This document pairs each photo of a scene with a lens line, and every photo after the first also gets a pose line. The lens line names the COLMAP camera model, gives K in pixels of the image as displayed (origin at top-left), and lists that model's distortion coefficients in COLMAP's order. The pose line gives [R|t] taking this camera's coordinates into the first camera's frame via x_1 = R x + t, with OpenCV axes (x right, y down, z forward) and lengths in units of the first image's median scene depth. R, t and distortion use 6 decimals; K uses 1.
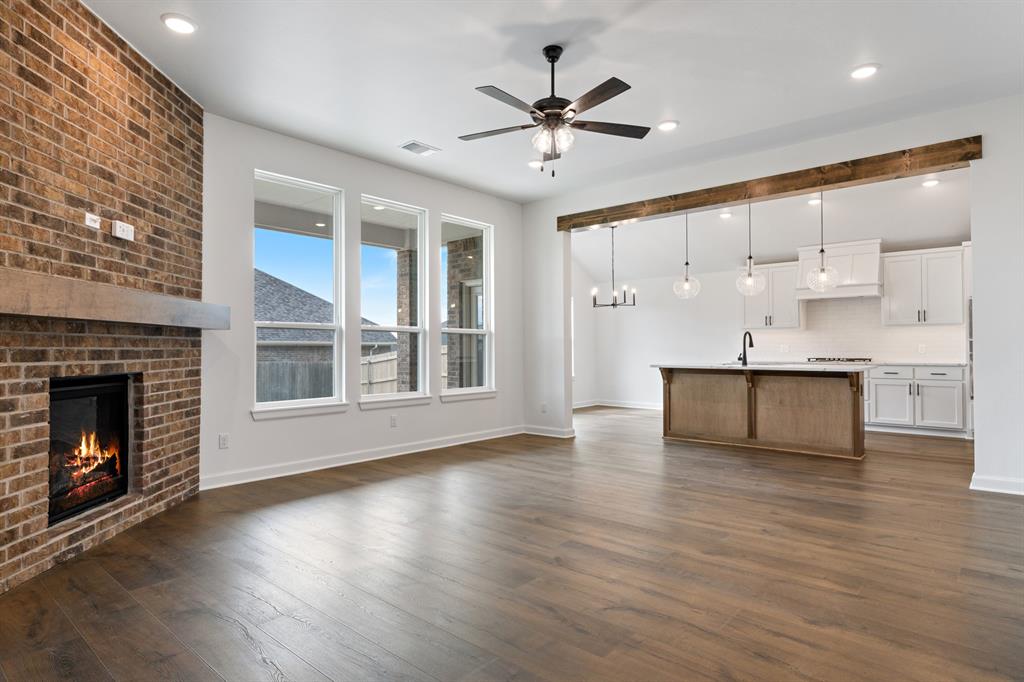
lens RADIAL K [[563.2, 0, 512.0], [0, 563.2, 341.0], [0, 0, 1]] dist [-0.002326, 0.001166]
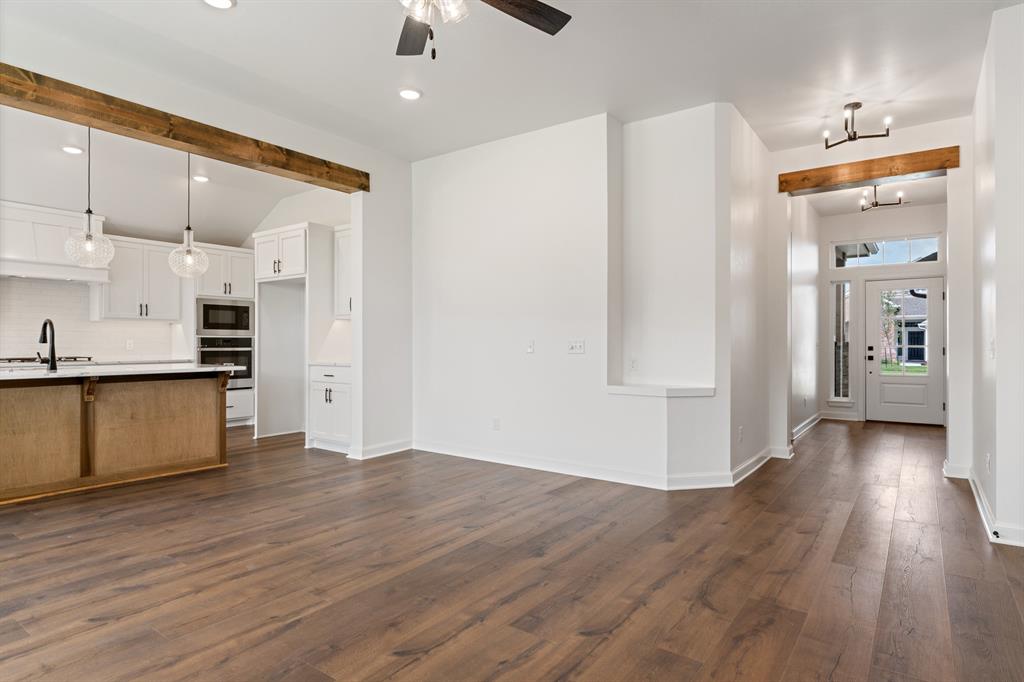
lens RADIAL K [[563.2, 0, 512.0], [0, 563.2, 341.0], [0, 0, 1]] dist [-0.002326, 0.001166]
pose [[-0.085735, 0.006119, 0.996299, -0.570317], [-0.013508, 0.999882, -0.007303, 0.012749], [-0.996226, -0.014084, -0.085642, 1.039285]]
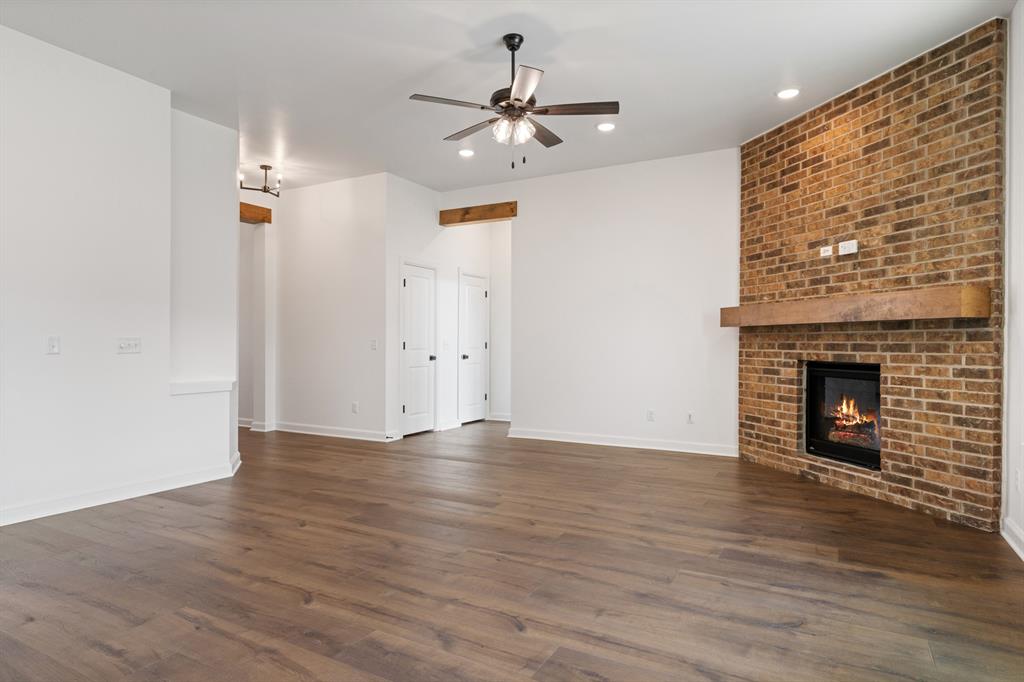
lens RADIAL K [[591.9, 0, 510.2], [0, 591.9, 342.3], [0, 0, 1]] dist [-0.001407, 0.000287]
pose [[-0.978525, 0.001164, -0.206124, 0.313670], [0.003661, 0.999924, -0.011734, 0.026287], [0.206094, -0.012236, -0.978456, 2.165284]]
